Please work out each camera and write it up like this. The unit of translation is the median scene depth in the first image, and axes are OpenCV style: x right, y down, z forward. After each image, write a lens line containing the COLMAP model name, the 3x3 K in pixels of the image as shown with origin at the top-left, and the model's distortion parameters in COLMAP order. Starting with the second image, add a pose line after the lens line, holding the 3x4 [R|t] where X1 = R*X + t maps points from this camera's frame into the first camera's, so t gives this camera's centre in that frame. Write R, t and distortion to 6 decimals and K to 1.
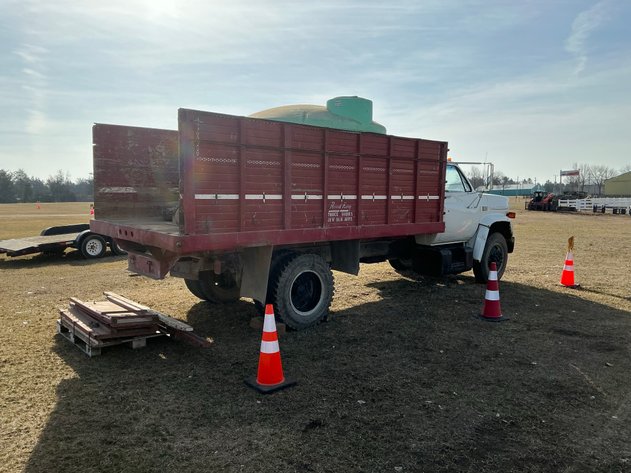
lens RADIAL K [[522.2, 0, 315.5], [0, 522.2, 236.5], [0, 0, 1]] dist [0.073119, -0.122486]
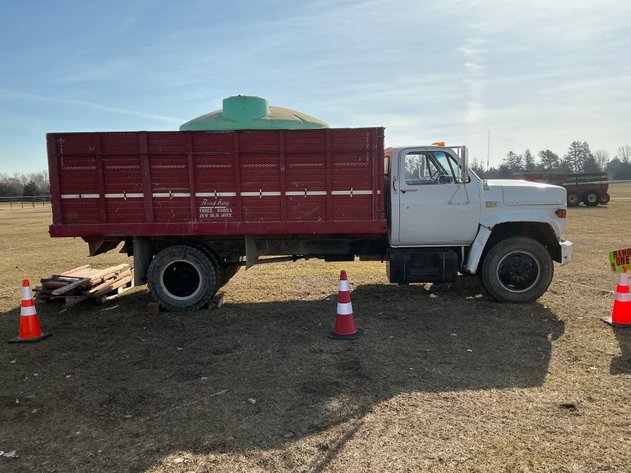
lens RADIAL K [[522.2, 0, 315.5], [0, 522.2, 236.5], [0, 0, 1]] dist [0.073119, -0.122486]
pose [[0.718753, 0.056499, -0.692966, 0.949191], [-0.034987, 0.998369, 0.045110, -0.045687], [0.694385, -0.008179, 0.719557, 0.379638]]
